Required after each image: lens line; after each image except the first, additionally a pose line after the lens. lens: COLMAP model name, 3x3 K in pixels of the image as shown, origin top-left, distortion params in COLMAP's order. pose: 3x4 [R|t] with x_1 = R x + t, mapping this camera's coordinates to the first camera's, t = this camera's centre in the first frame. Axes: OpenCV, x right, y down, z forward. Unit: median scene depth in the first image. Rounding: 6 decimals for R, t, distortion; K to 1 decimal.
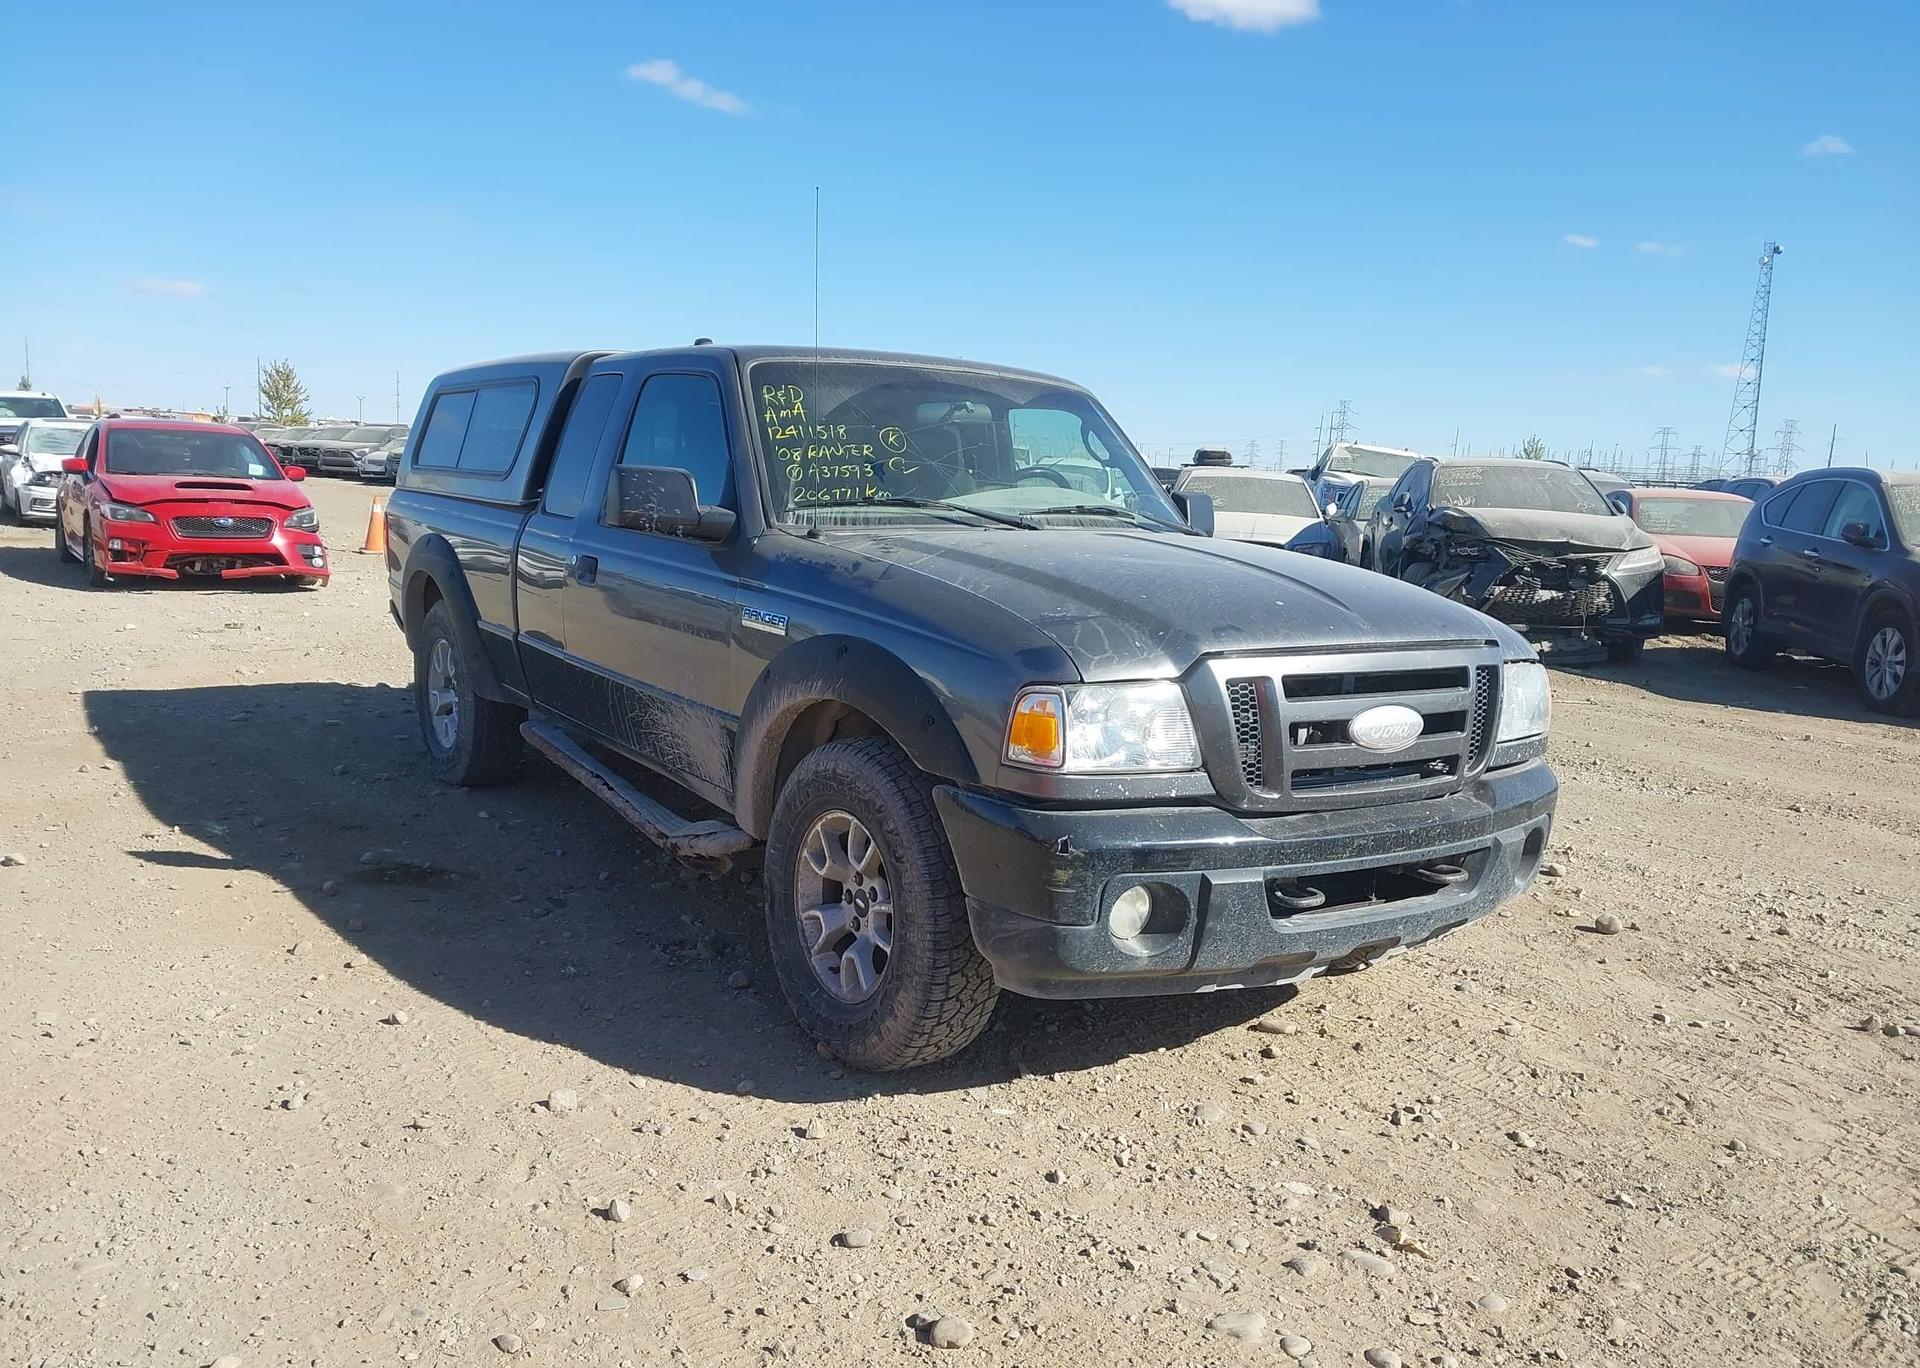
lens RADIAL K [[1478.9, 0, 957.2], [0, 1478.9, 798.5], [0, 0, 1]] dist [0.025295, -0.038729]
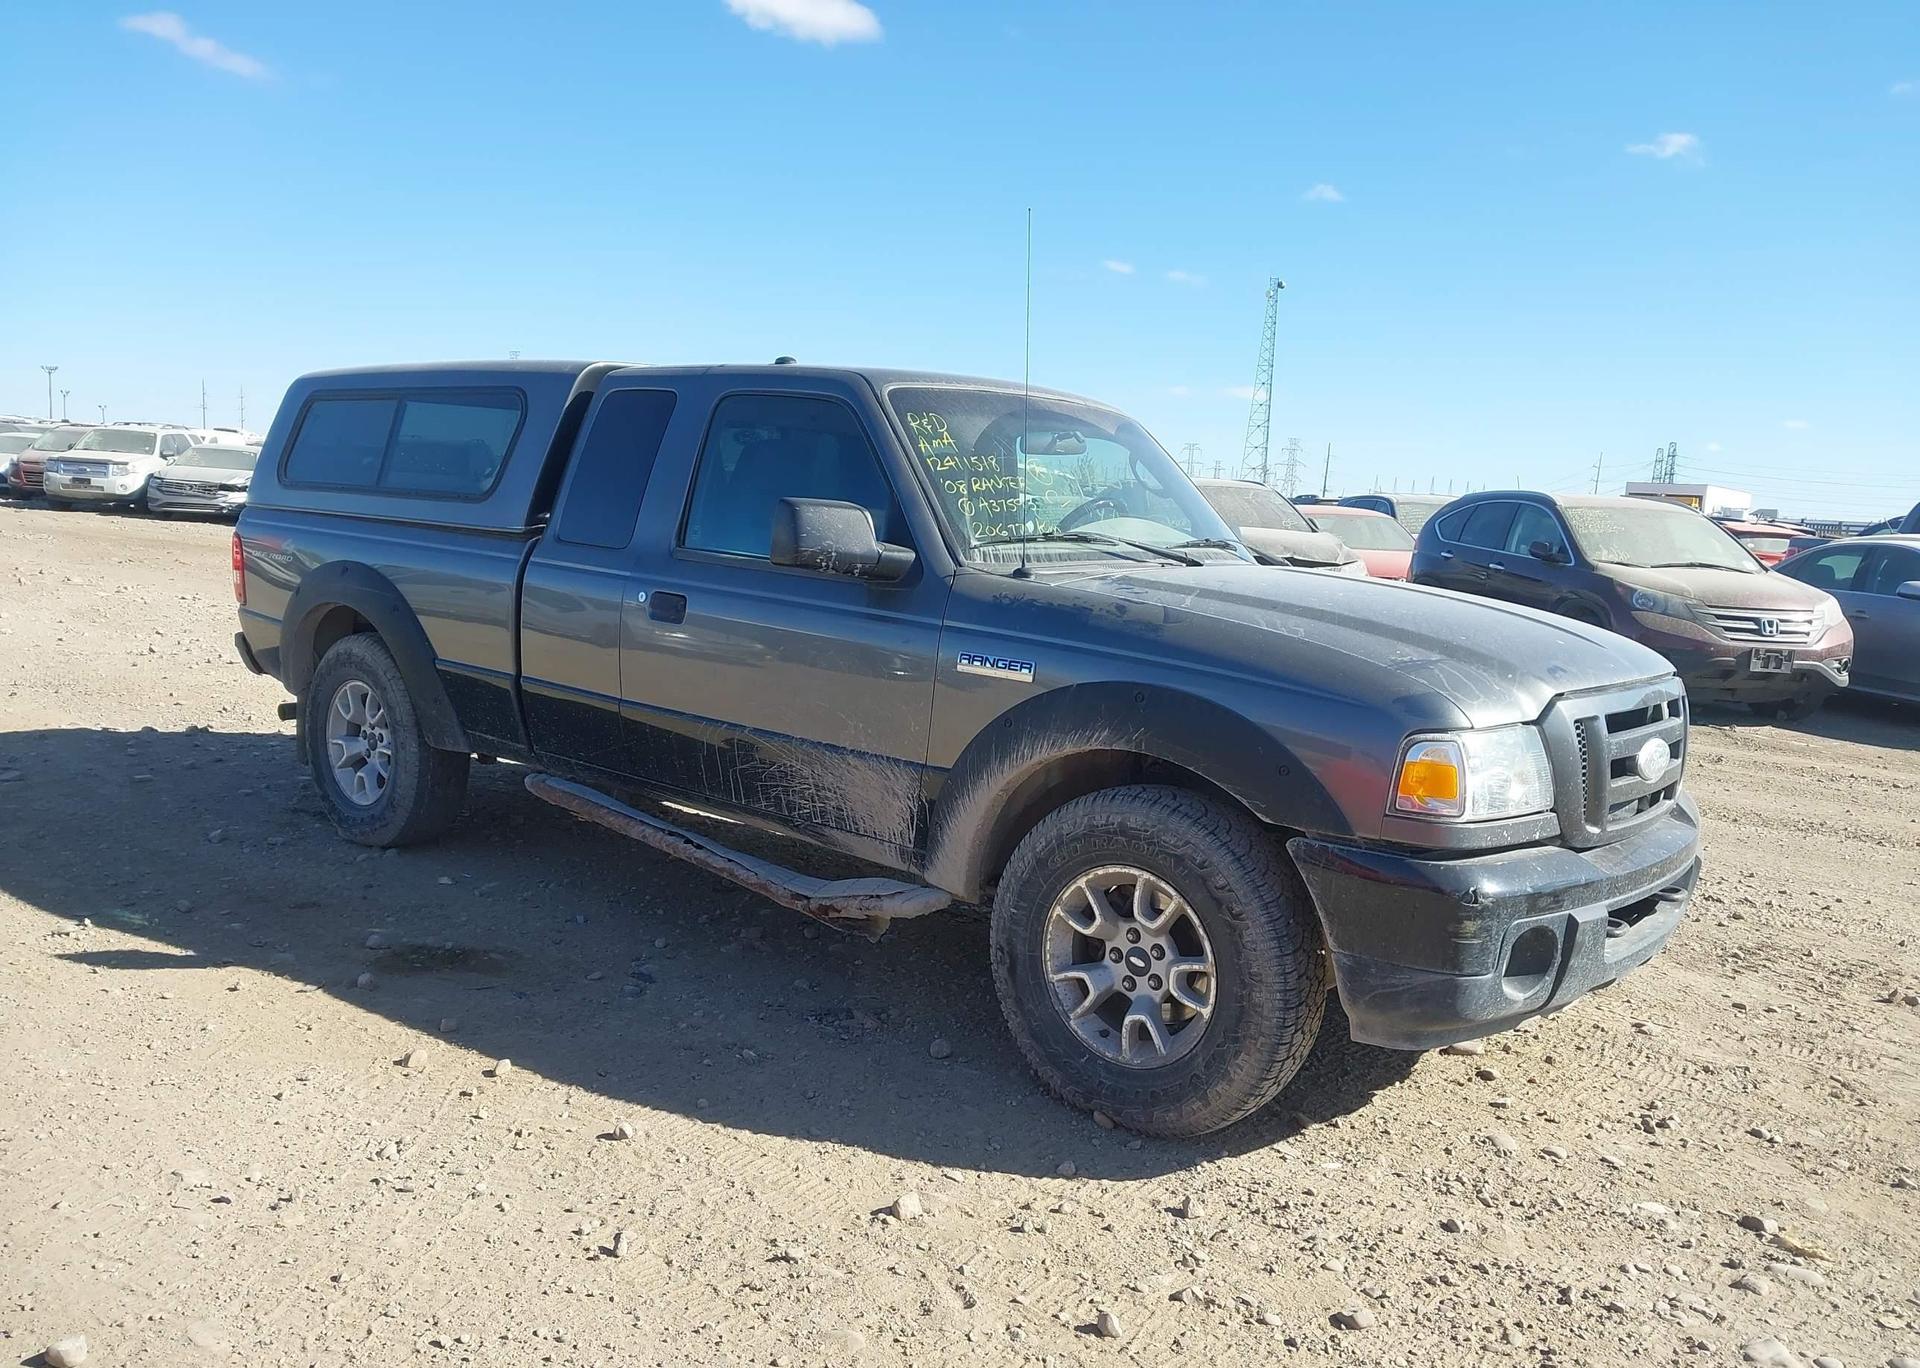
lens RADIAL K [[1475.9, 0, 963.2], [0, 1475.9, 811.1], [0, 0, 1]] dist [0.006419, 0.005128]
pose [[0.960752, -0.048457, 0.273142, -0.413410], [0.046974, 0.998824, 0.011967, -0.041735], [-0.273401, 0.001333, 0.961899, 0.106880]]
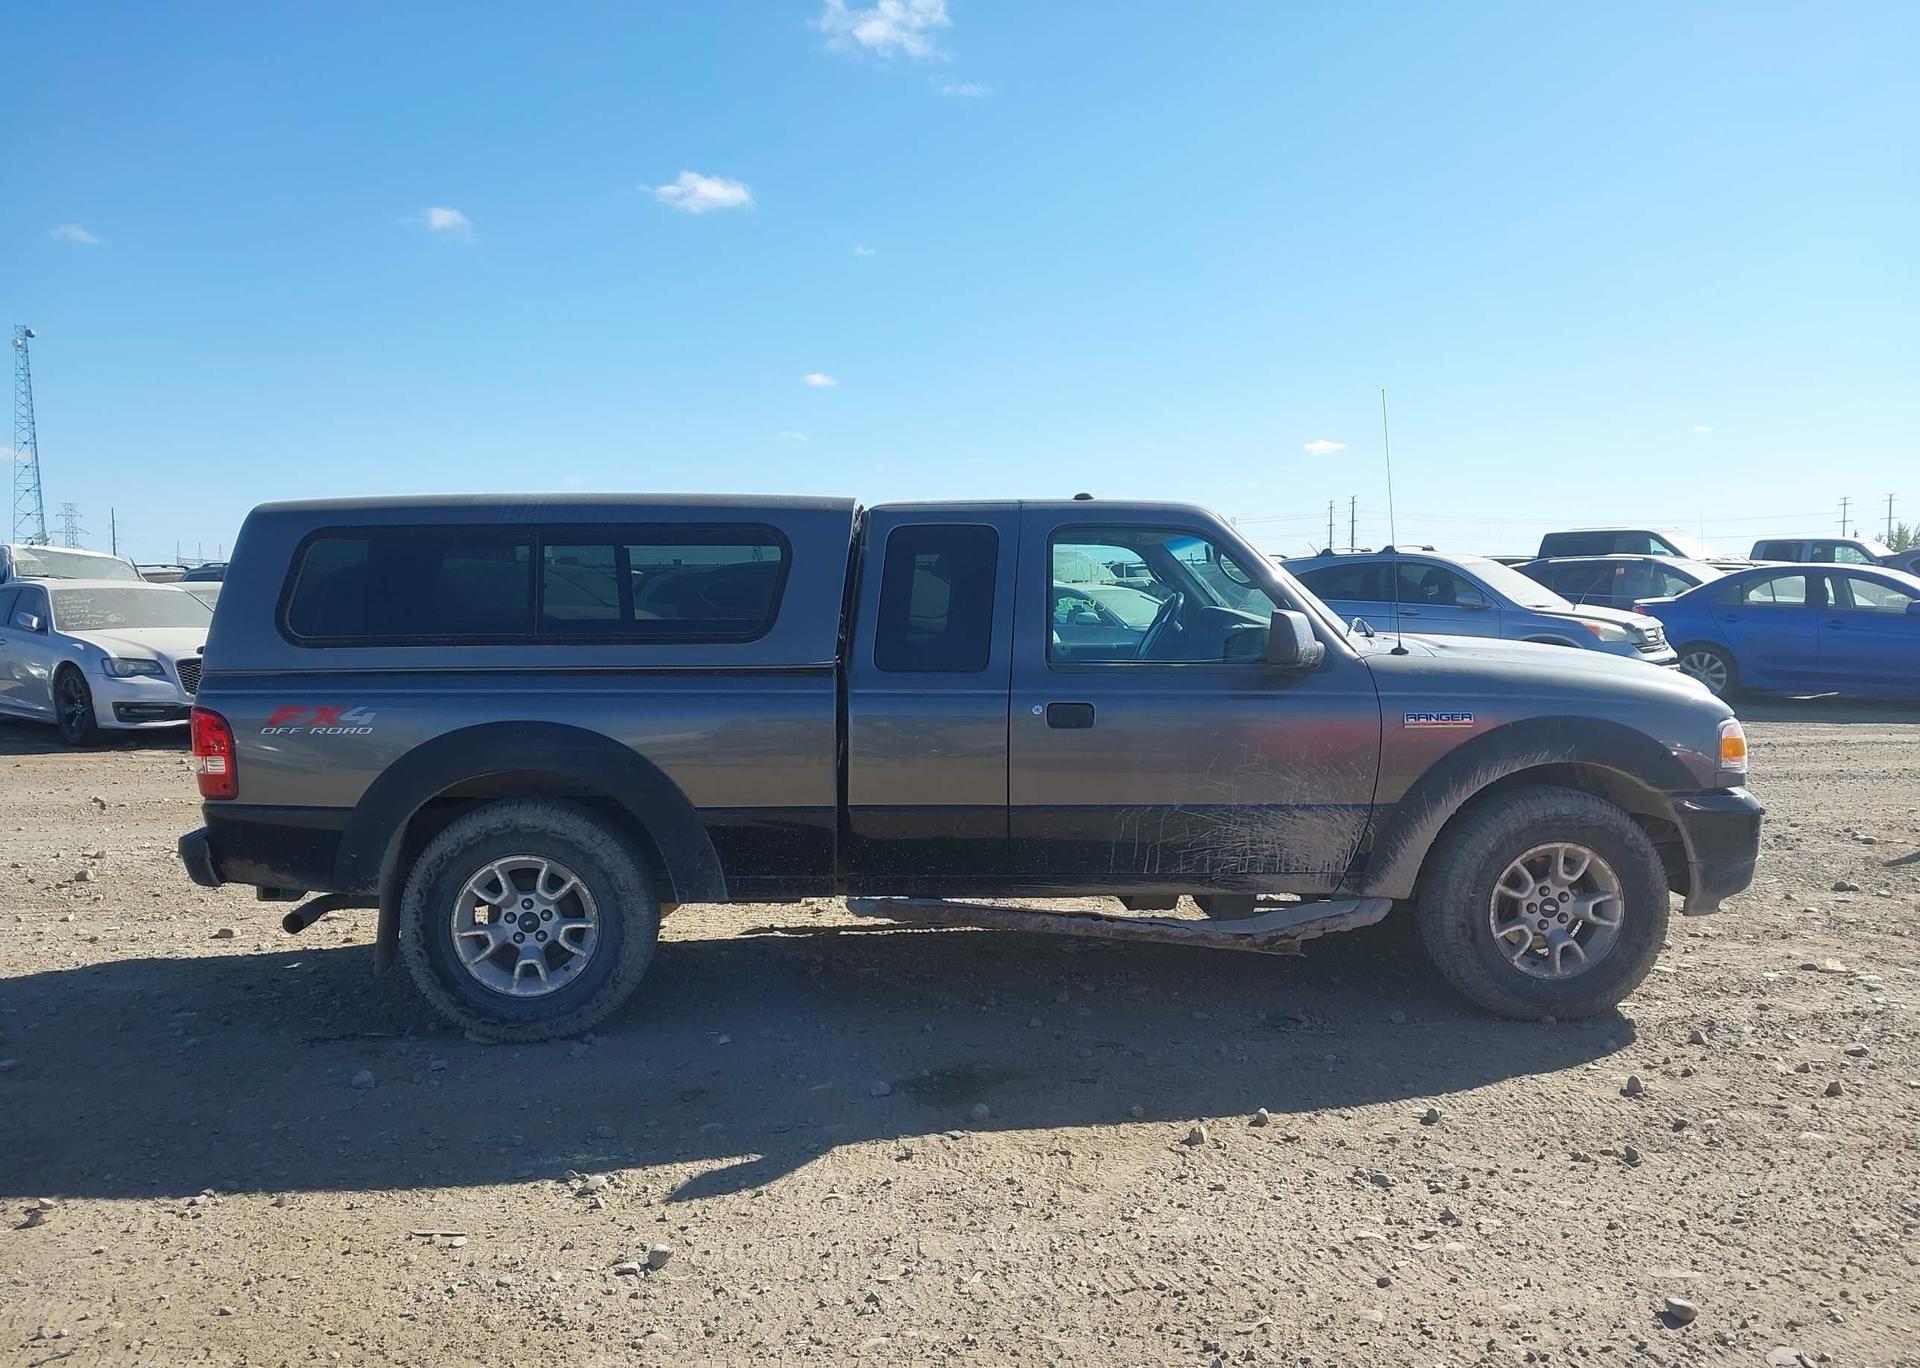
lens RADIAL K [[1521.2, 0, 922.4], [0, 1521.2, 779.9], [0, 0, 1]] dist [-0.001848, -0.006447]
pose [[0.533296, -0.158050, 0.831033, -1.486089], [0.215115, 0.975434, 0.047468, -0.231622], [-0.818120, 0.153453, 0.554194, 0.646014]]
